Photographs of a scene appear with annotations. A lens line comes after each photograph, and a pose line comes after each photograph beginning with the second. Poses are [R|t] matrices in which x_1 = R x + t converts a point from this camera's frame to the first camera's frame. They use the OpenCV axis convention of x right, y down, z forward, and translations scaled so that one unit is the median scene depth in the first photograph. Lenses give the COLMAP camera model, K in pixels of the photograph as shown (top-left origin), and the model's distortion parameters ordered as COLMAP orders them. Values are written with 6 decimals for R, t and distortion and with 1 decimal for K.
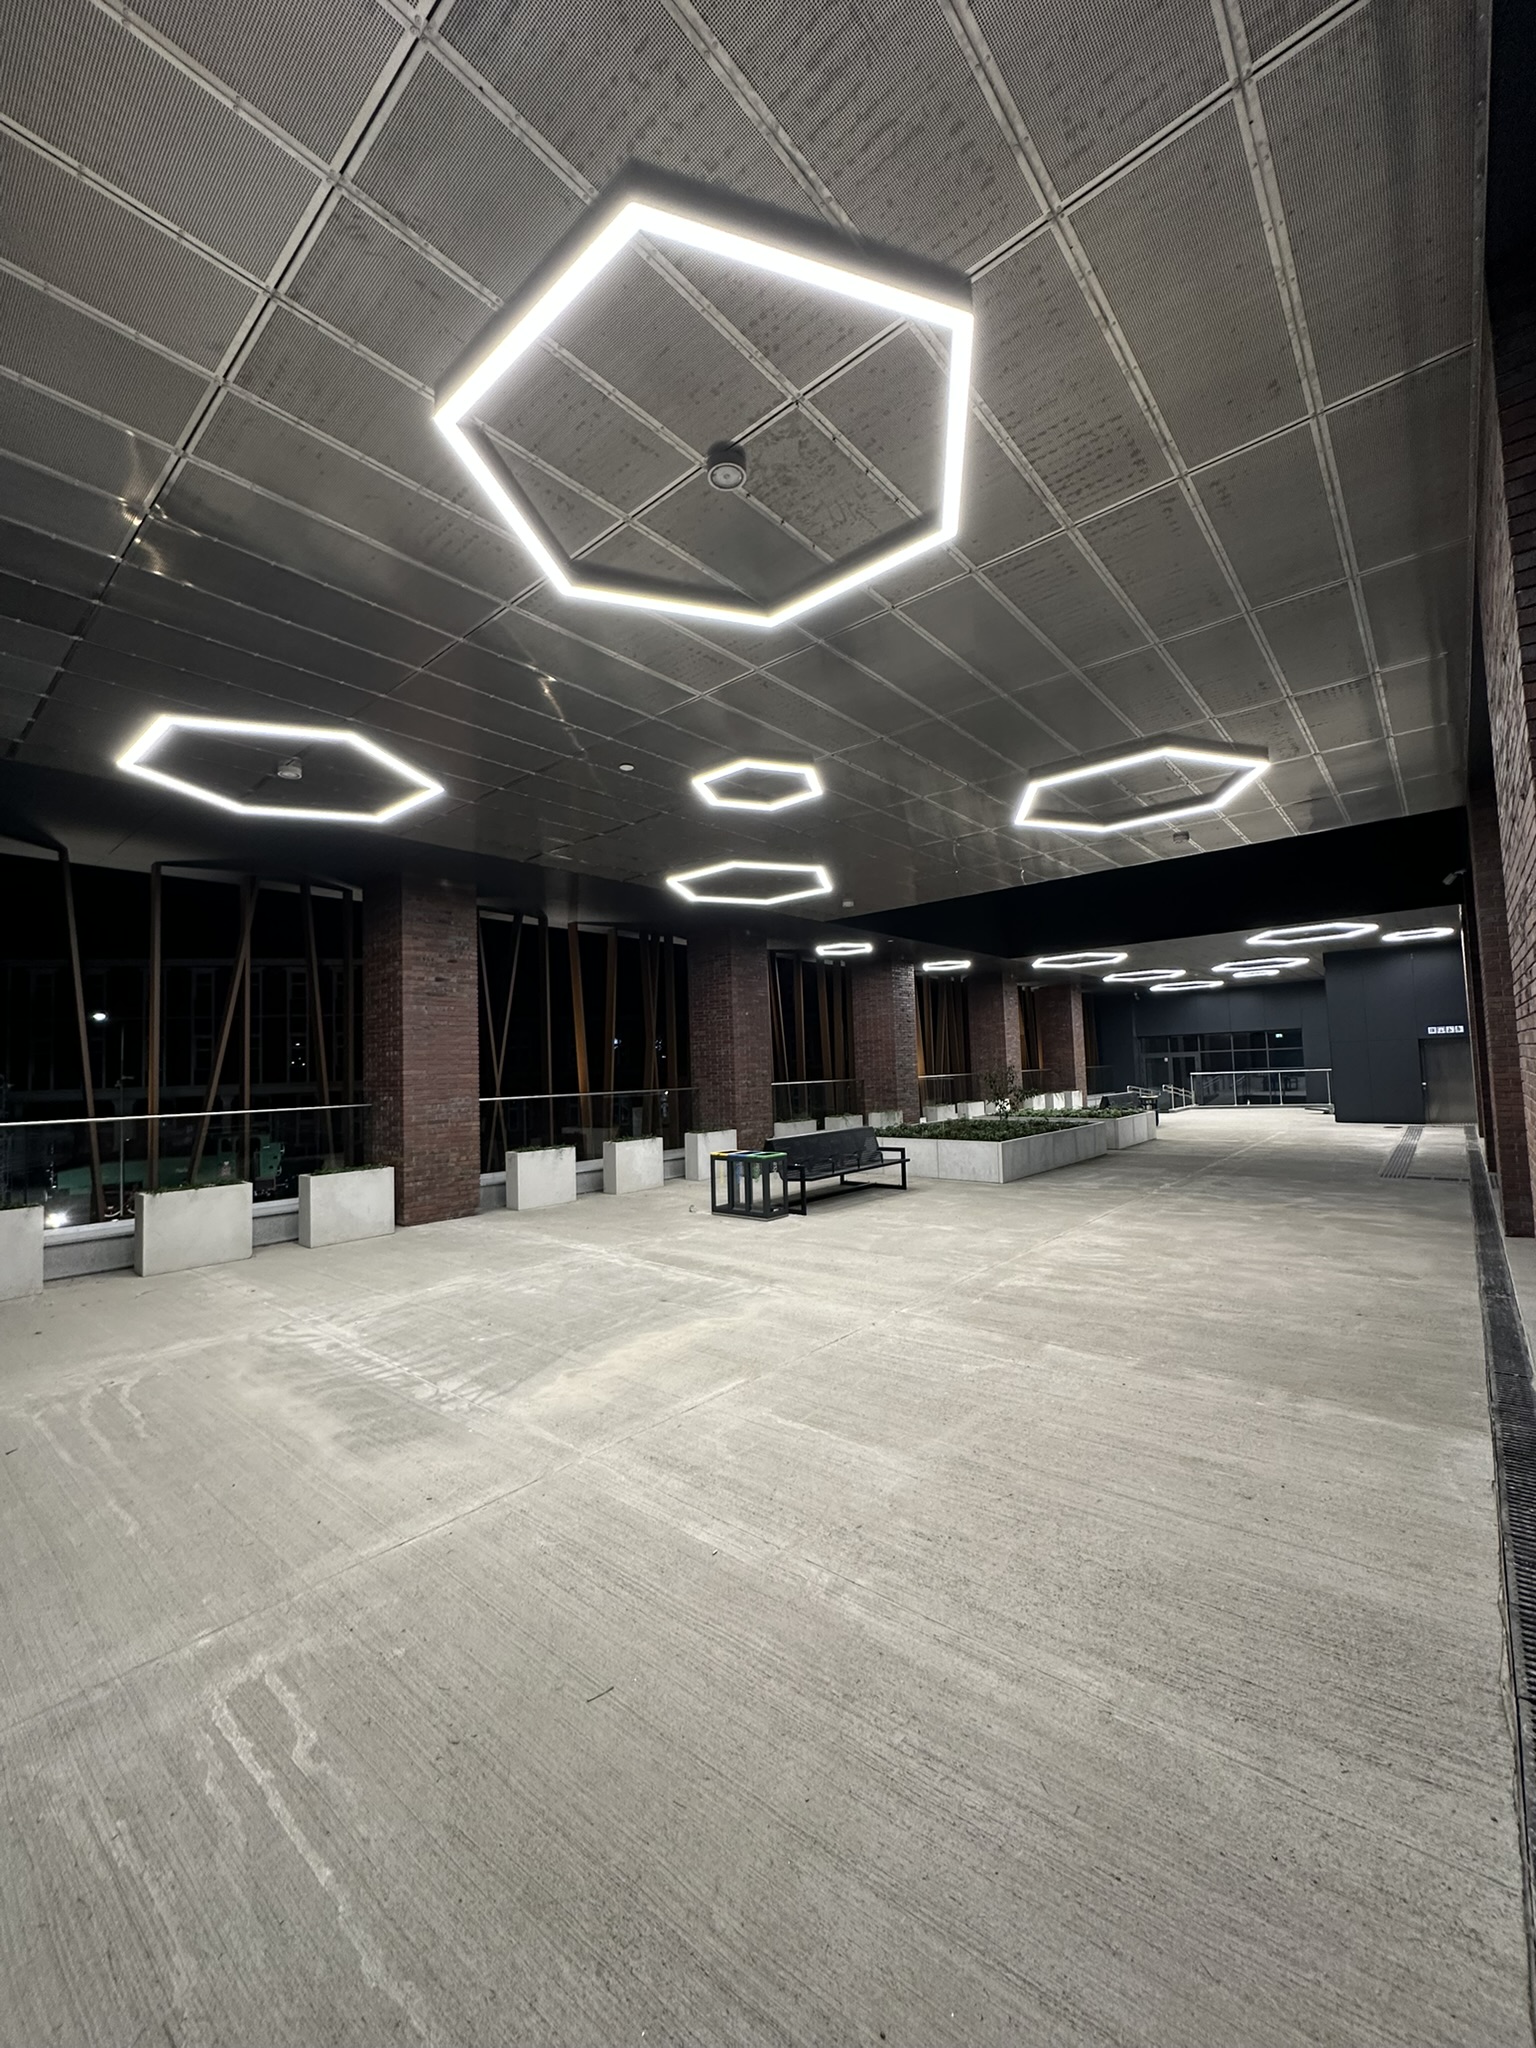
lens RADIAL K [[807.9, 0, 762.0], [0, 807.9, 1012.8], [0, 0, 1]] dist [0.007820, -0.000240]
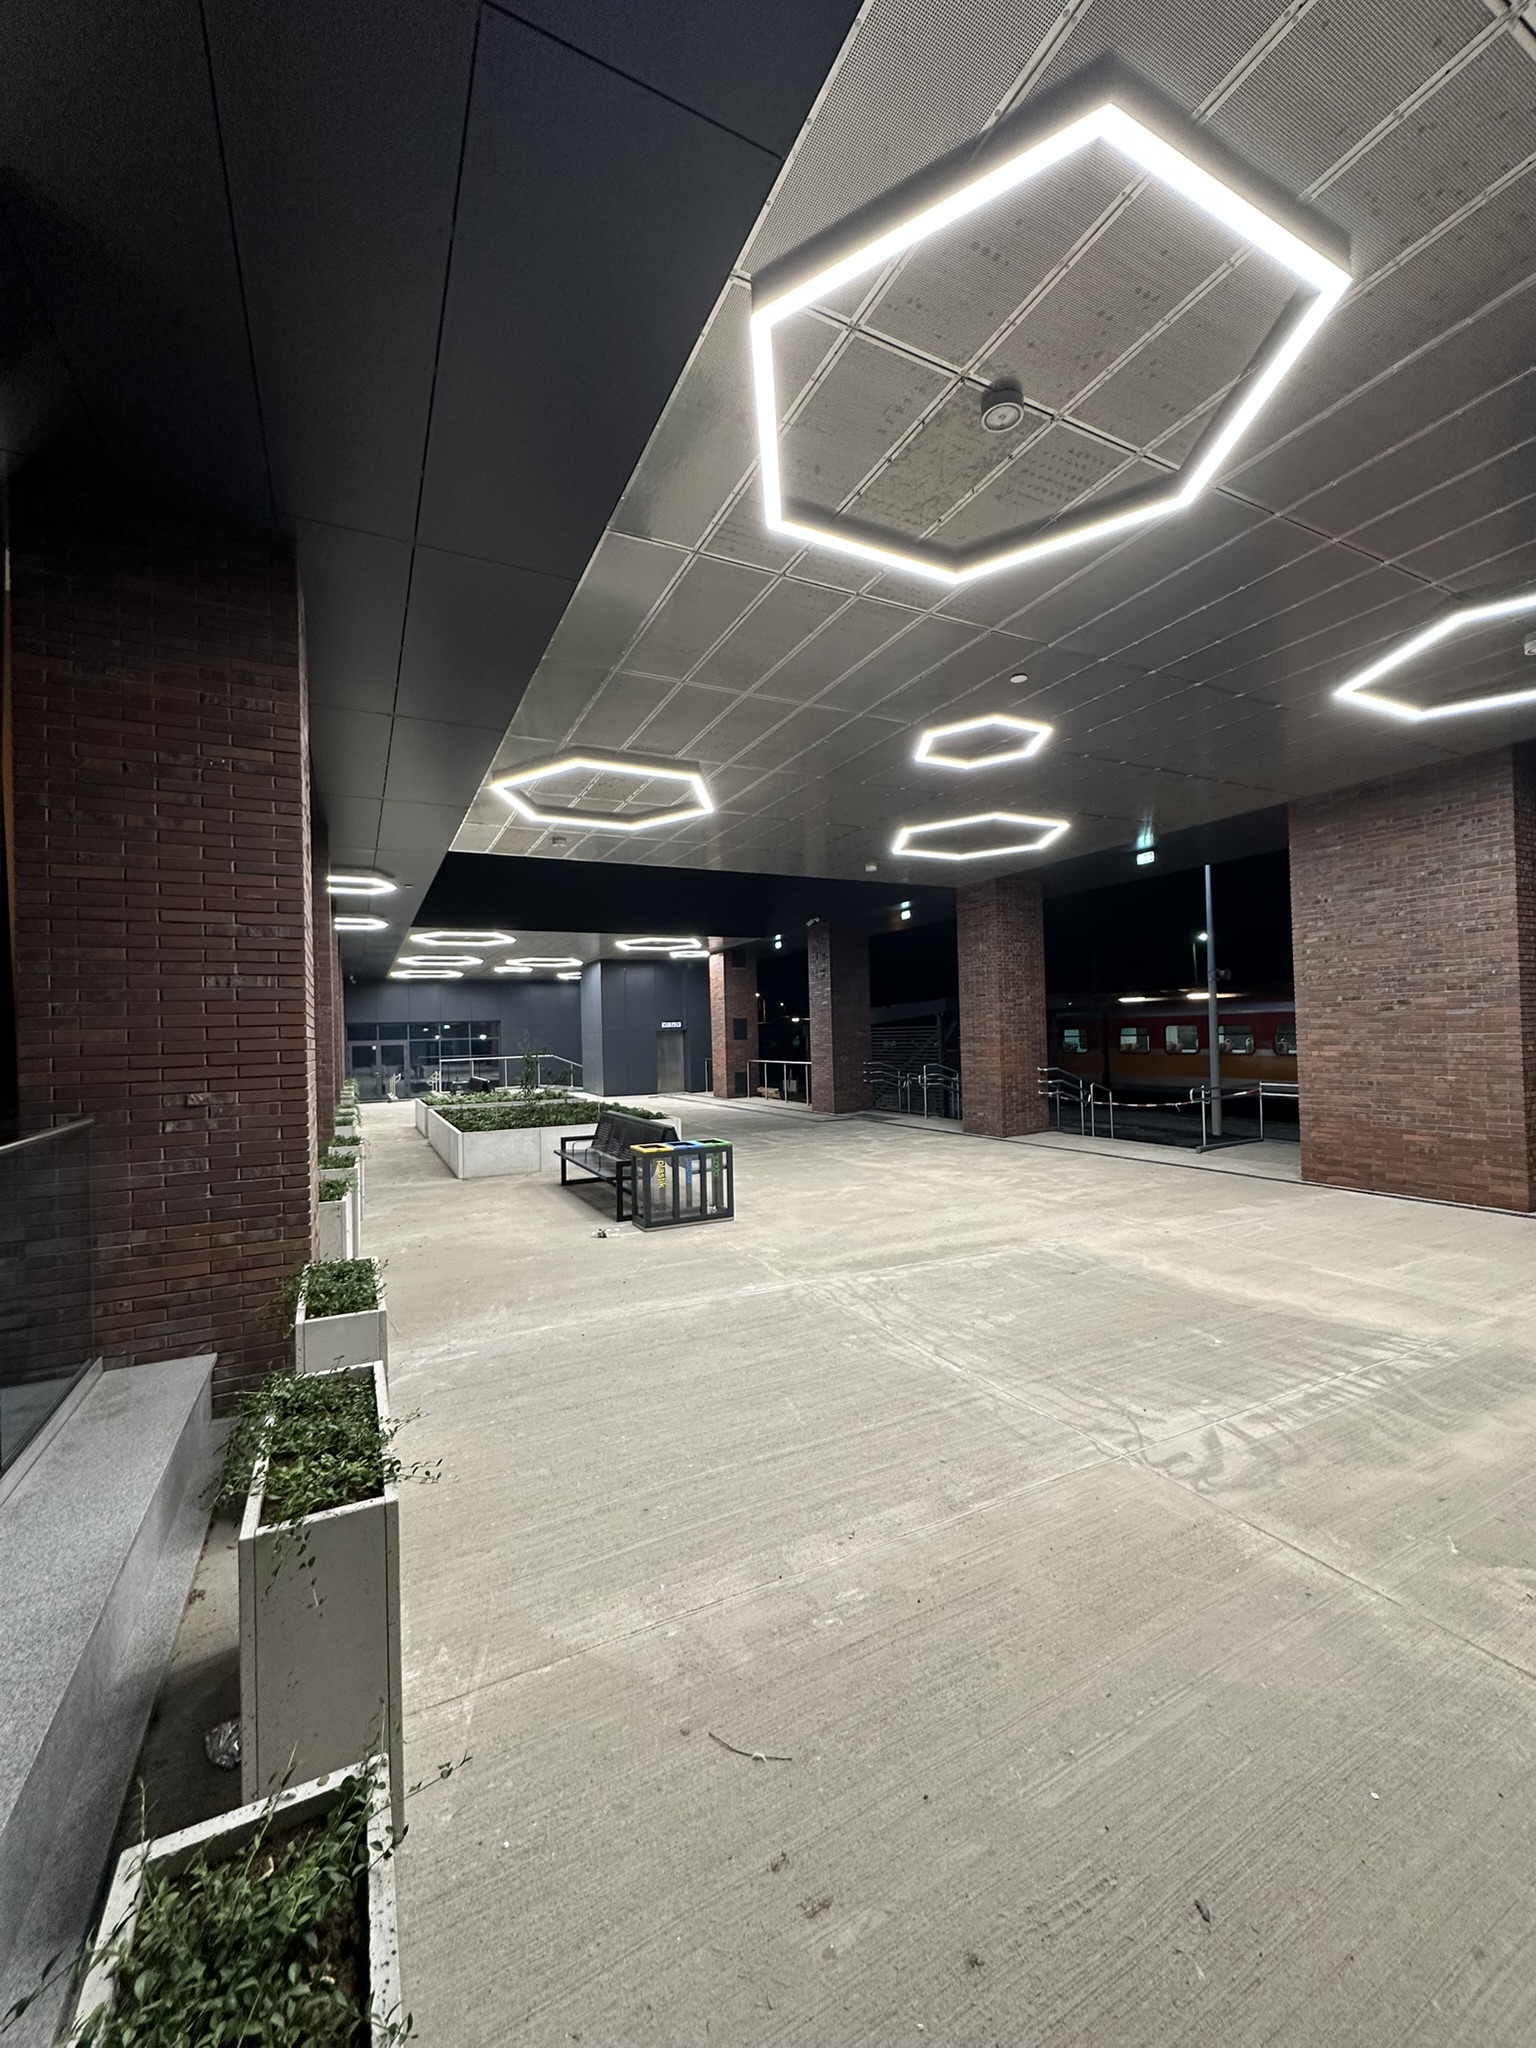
lens RADIAL K [[807.9, 0, 760.2], [0, 807.9, 1016.2], [0, 0, 1]] dist [0.007820, -0.000240]
pose [[0.376035, 0.043083, 0.925604, -1.295151], [-0.052822, 0.998291, -0.025007, 0.108660], [-0.925099, -0.039489, 0.377668, 1.111613]]
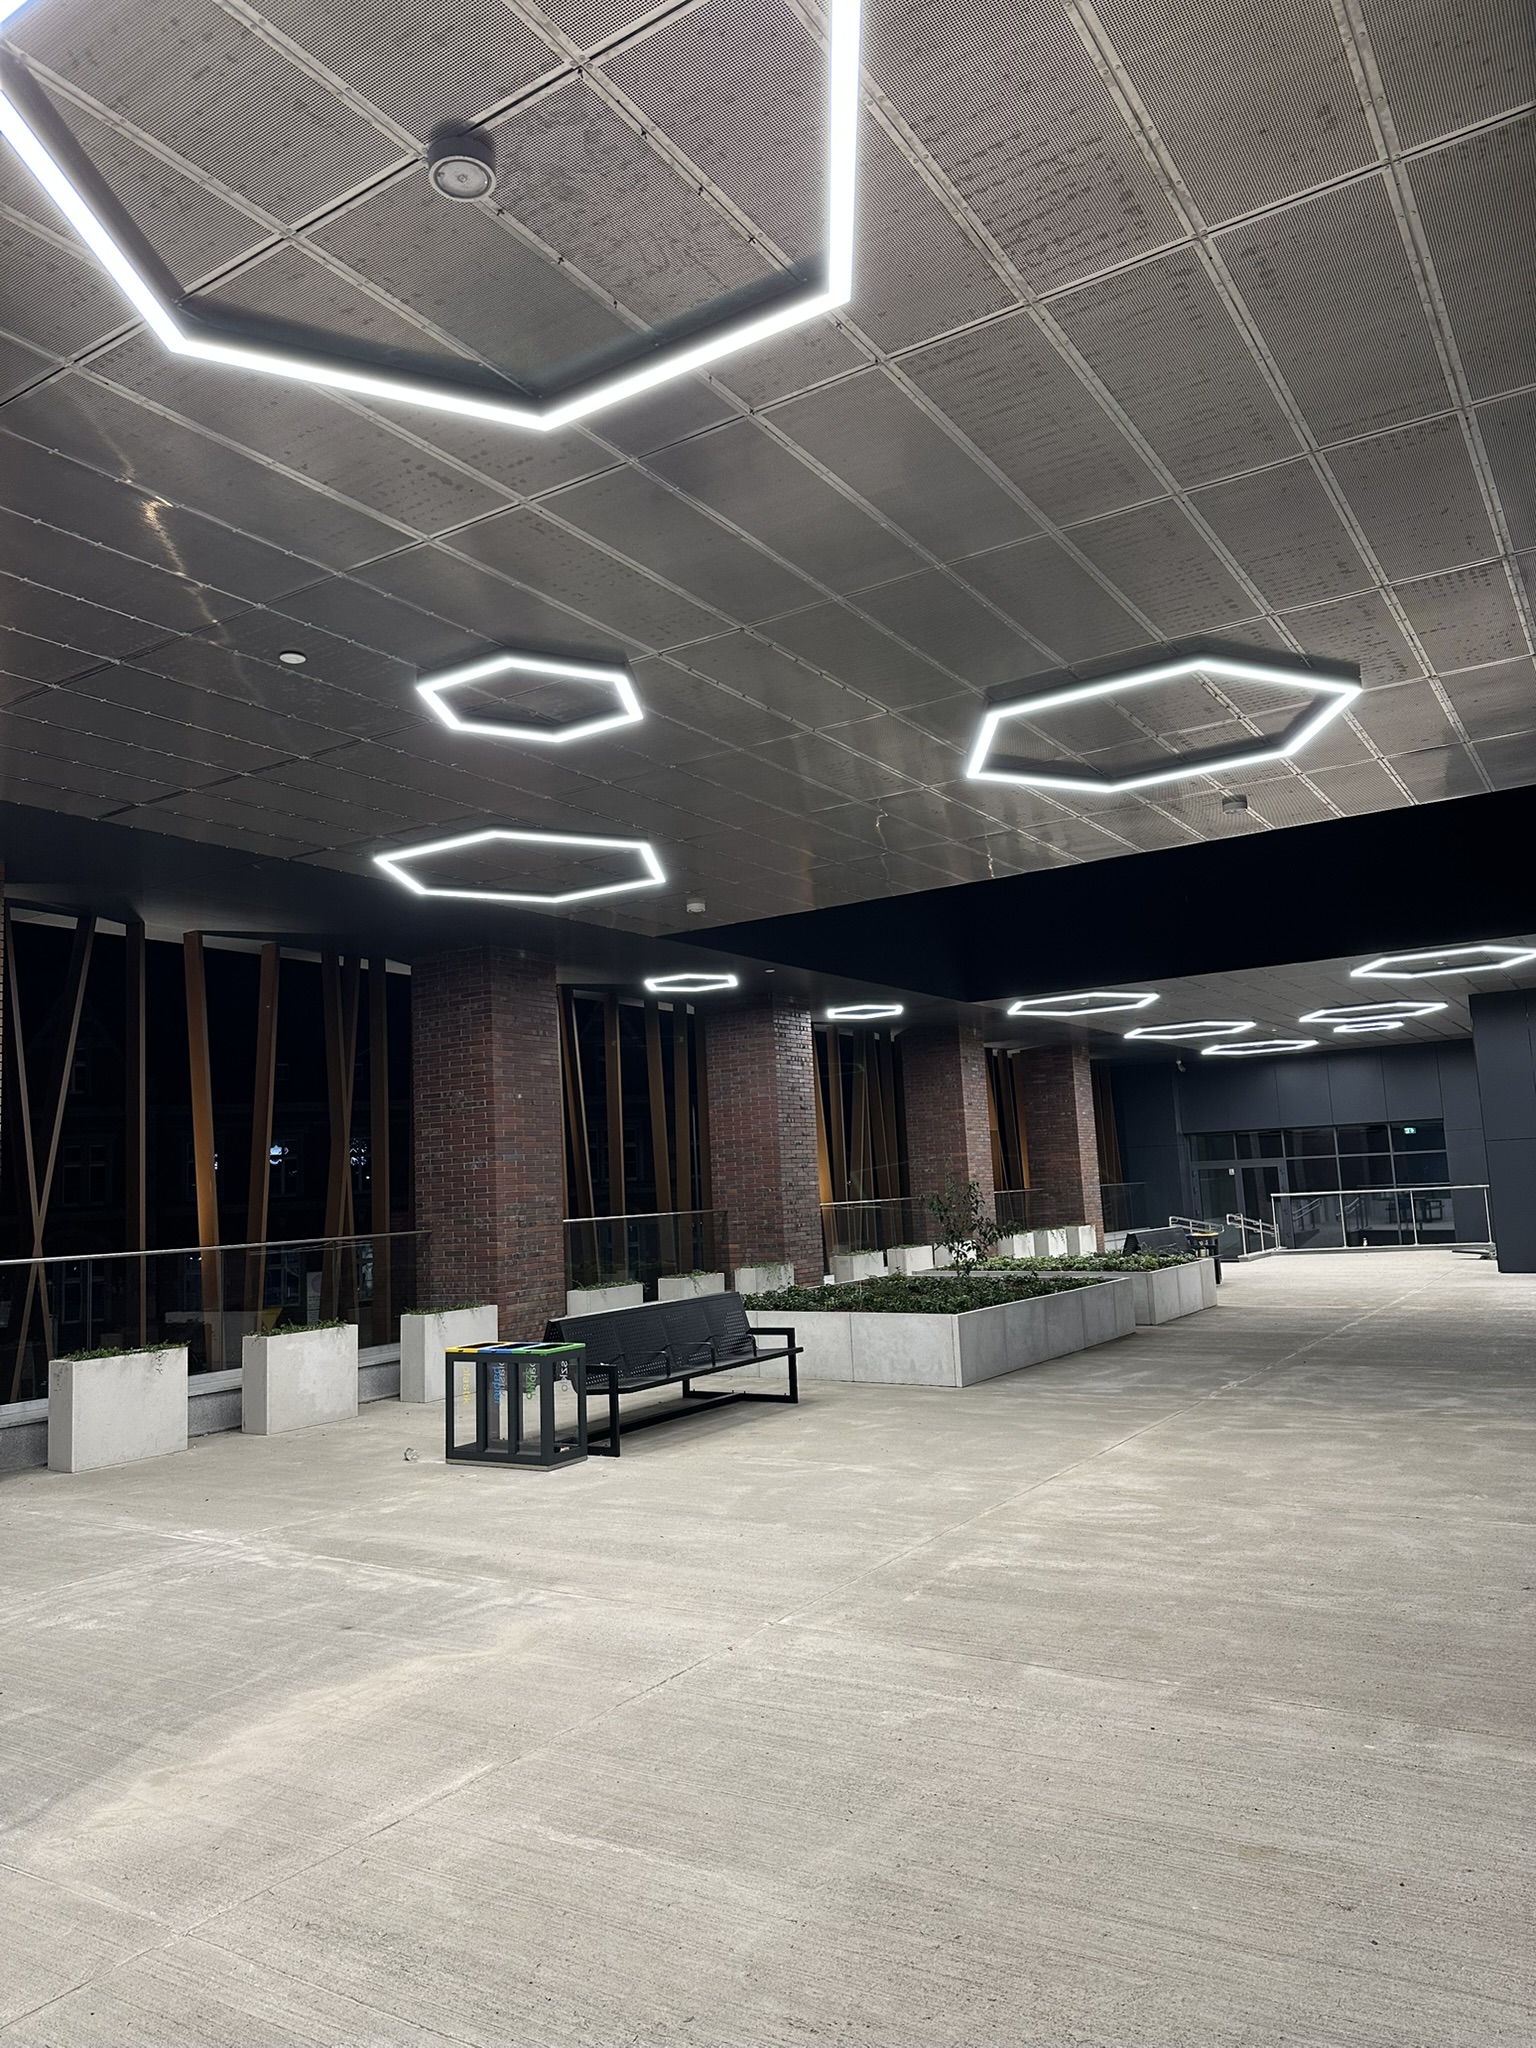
lens RADIAL K [[1418.9, 0, 749.2], [0, 1418.9, 1006.5], [0, 0, 1]] dist [0.062341, -0.053828]
pose [[0.990760, 0.003205, 0.135587, 0.014879], [0.005350, 0.998019, -0.062689, 0.002987], [-0.135519, 0.062835, 0.988780, -0.015492]]
